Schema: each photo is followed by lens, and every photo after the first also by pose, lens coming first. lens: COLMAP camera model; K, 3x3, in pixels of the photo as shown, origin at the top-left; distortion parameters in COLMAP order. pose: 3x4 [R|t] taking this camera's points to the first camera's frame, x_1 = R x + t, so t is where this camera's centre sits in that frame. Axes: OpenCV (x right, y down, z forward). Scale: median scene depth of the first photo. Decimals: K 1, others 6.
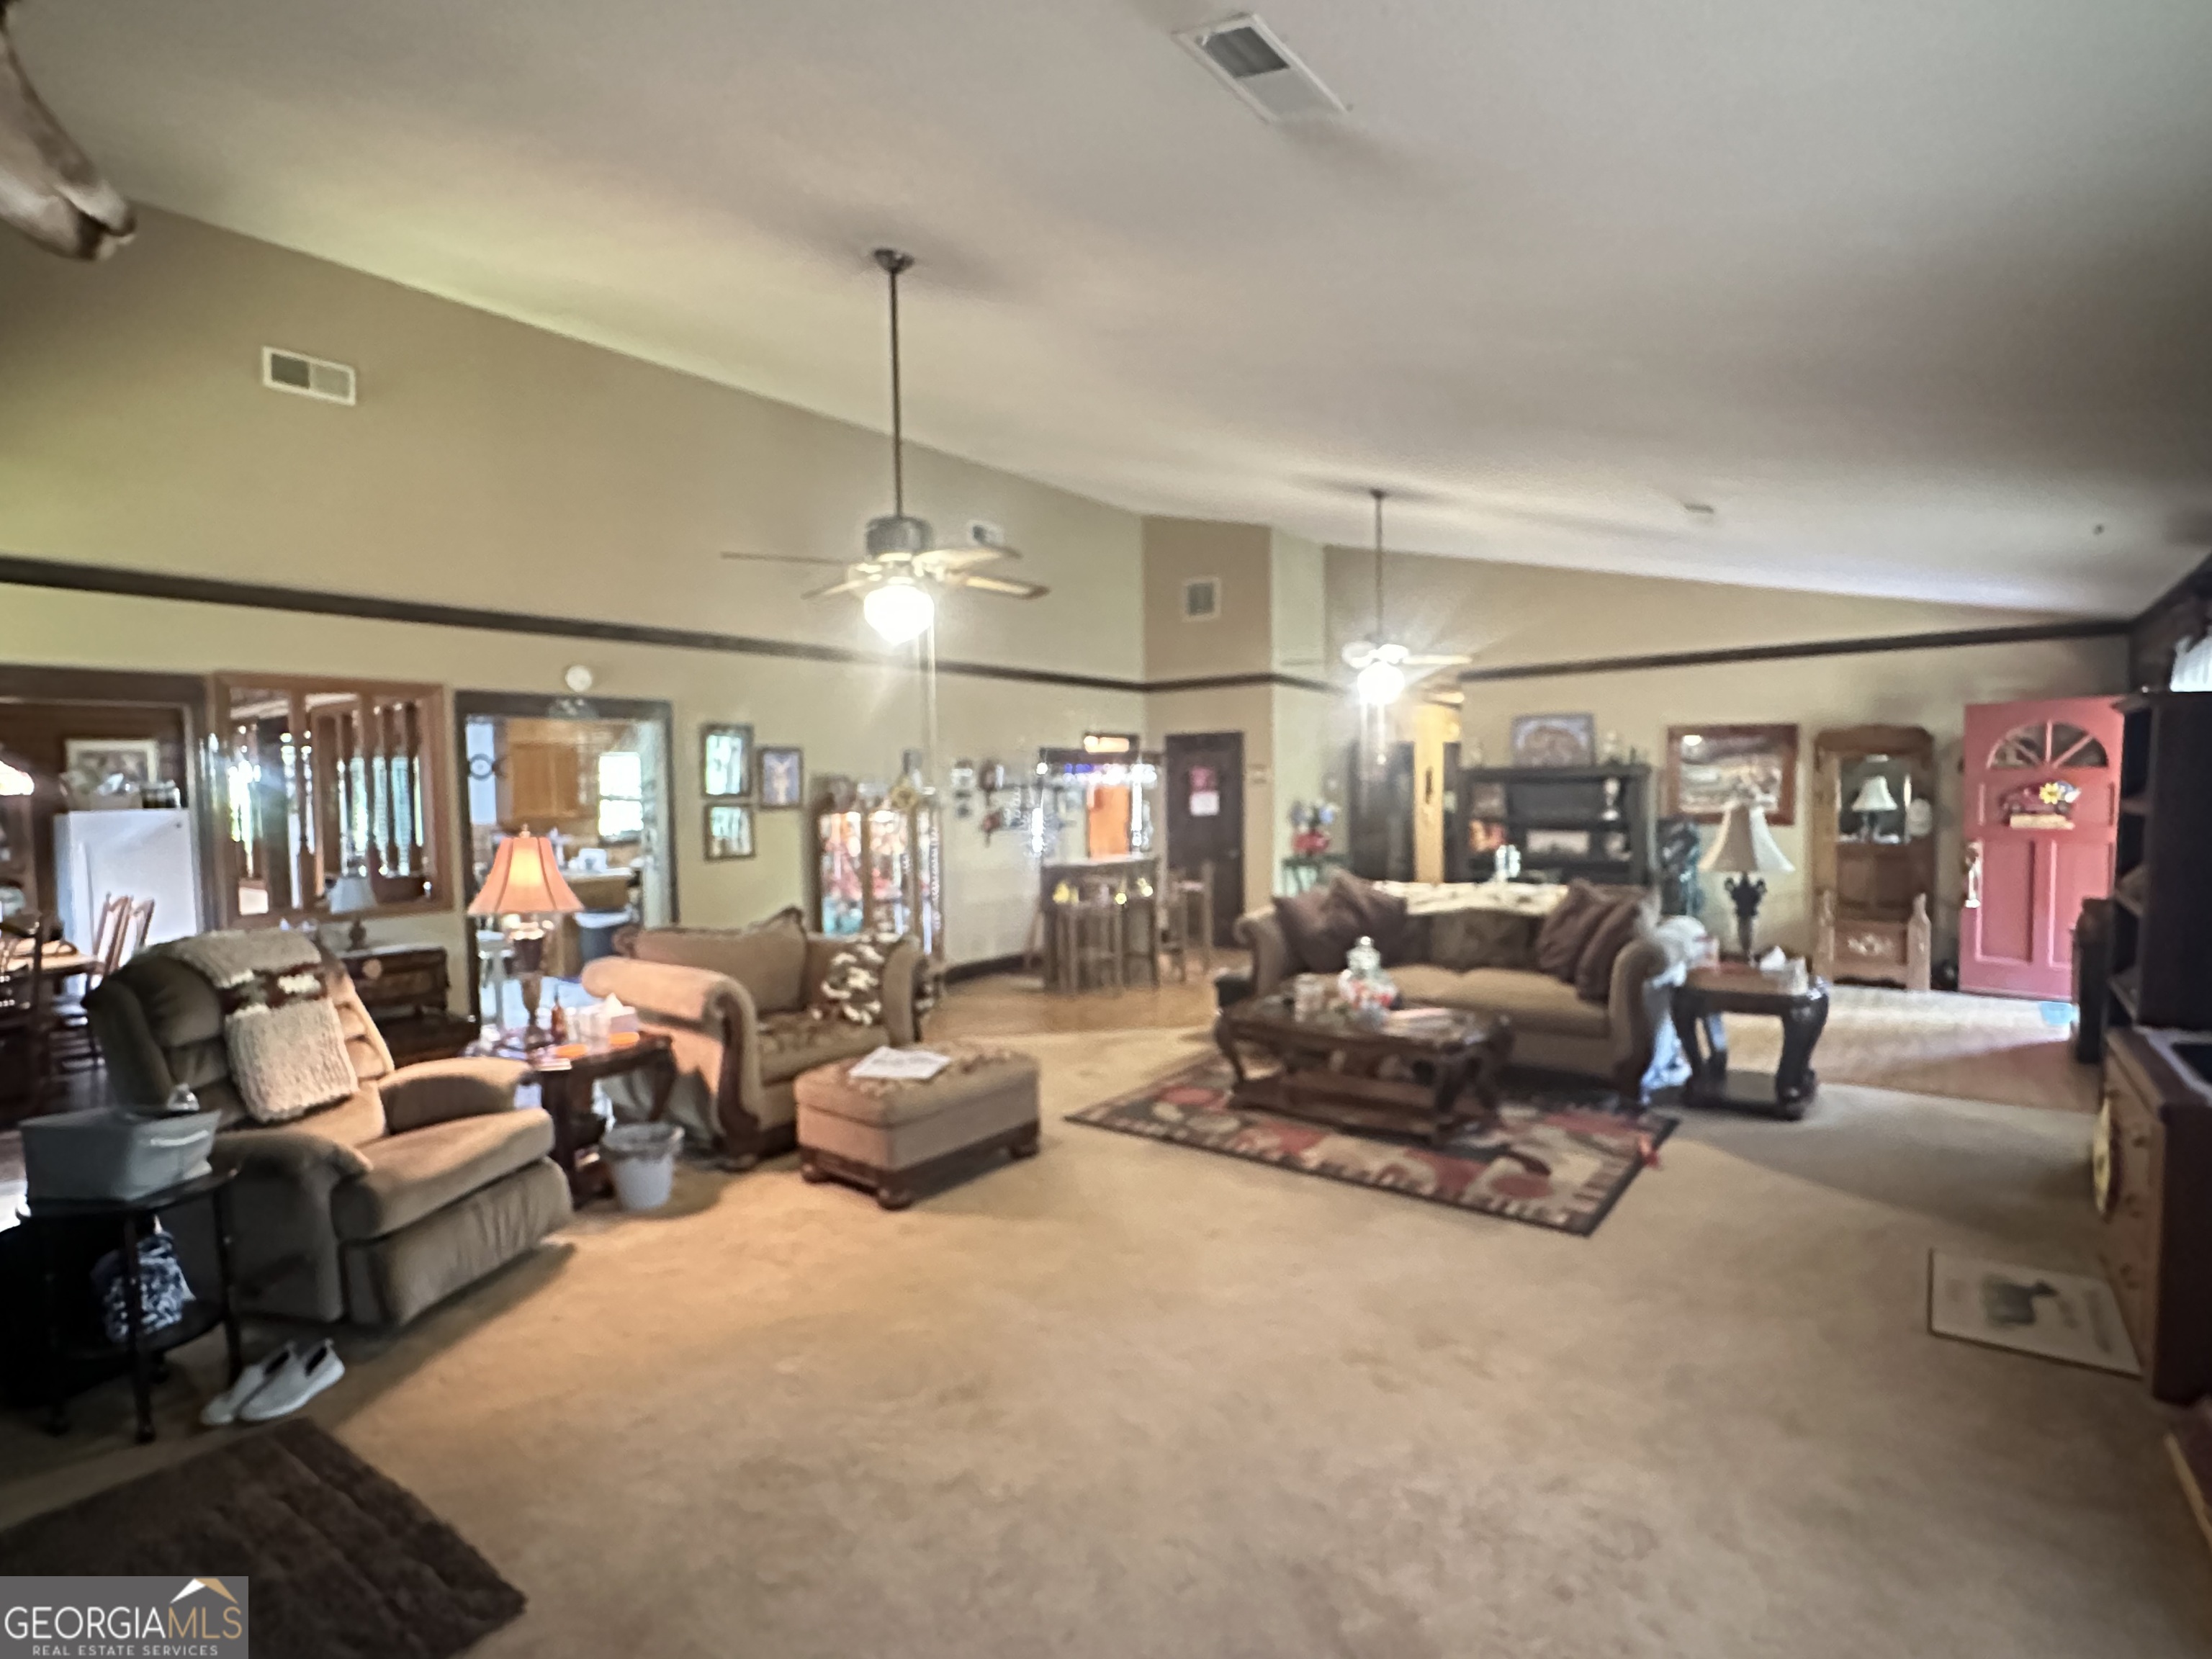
lens RADIAL K [[1087.4, 0, 1104.5], [0, 1087.4, 836.1], [0, 0, 1]] dist [-0.000451, -0.000060]
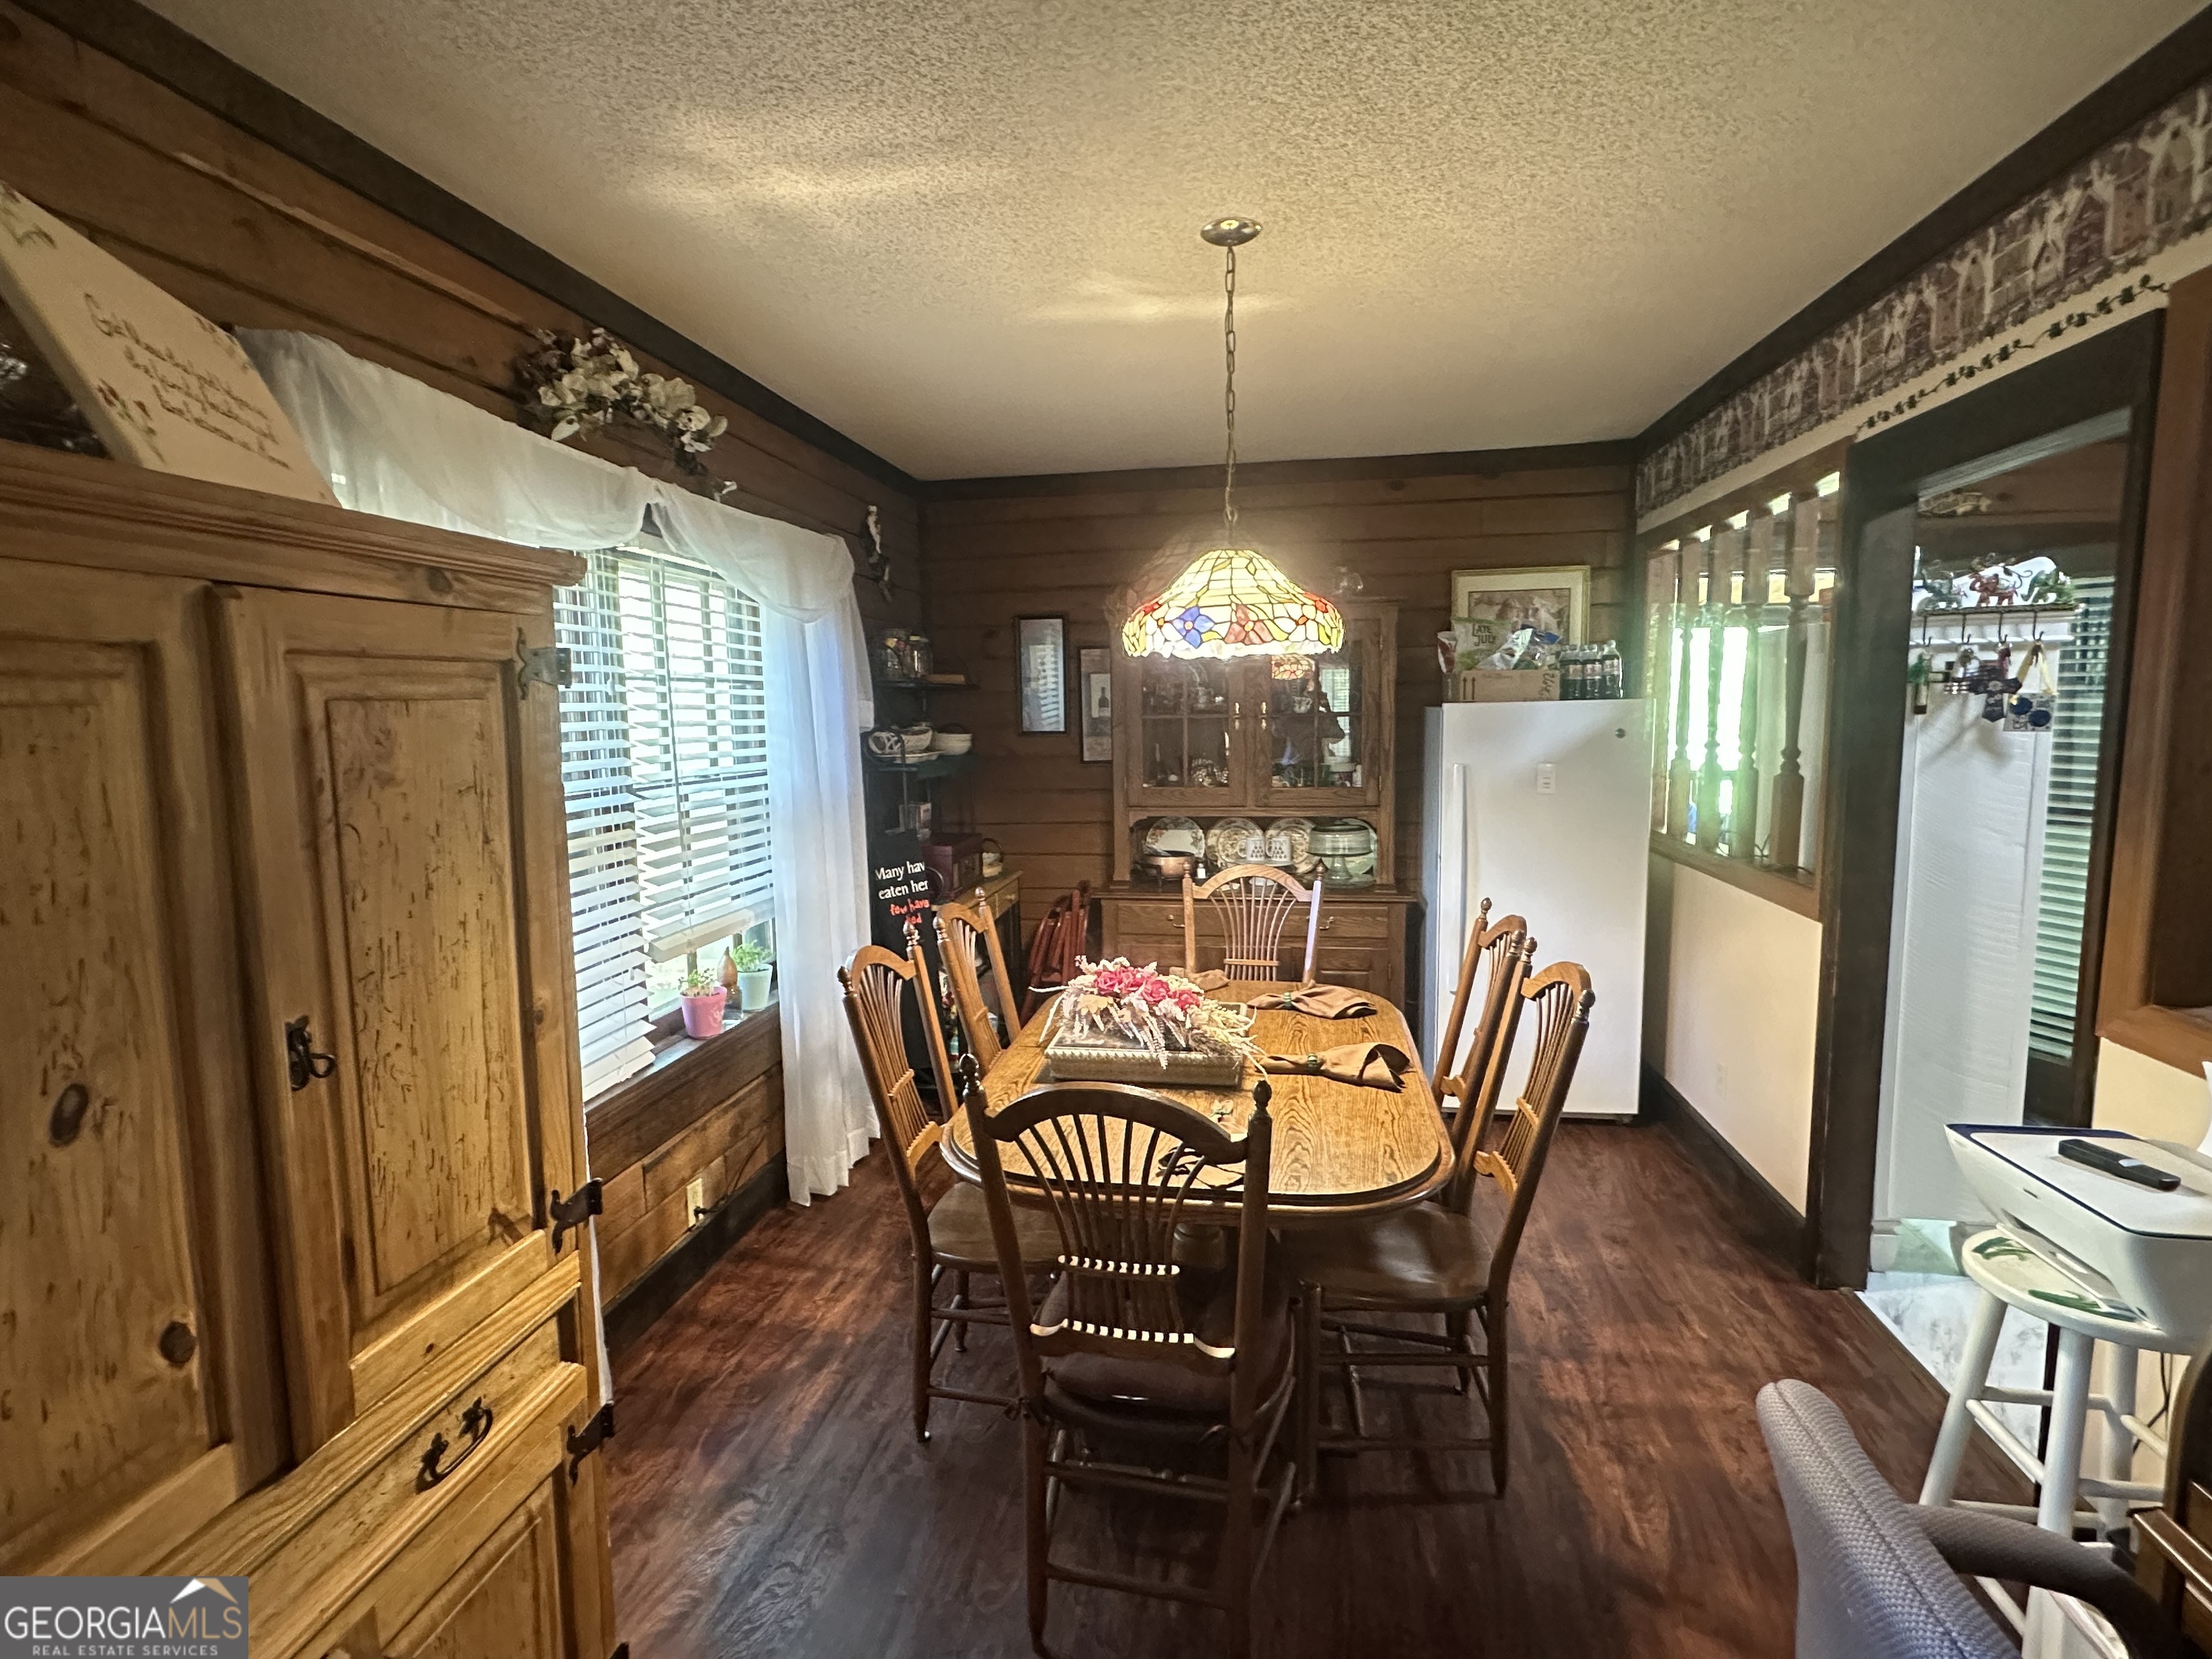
lens RADIAL K [[1087.4, 0, 1101.6], [0, 1087.4, 828.0], [0, 0, 1]] dist [-0.000451, -0.000060]
pose [[0.461067, 0.109799, -0.880546, -0.542554], [-0.050754, 0.993954, 0.097364, -0.004104], [0.885913, -0.000200, 0.463852, 0.590519]]
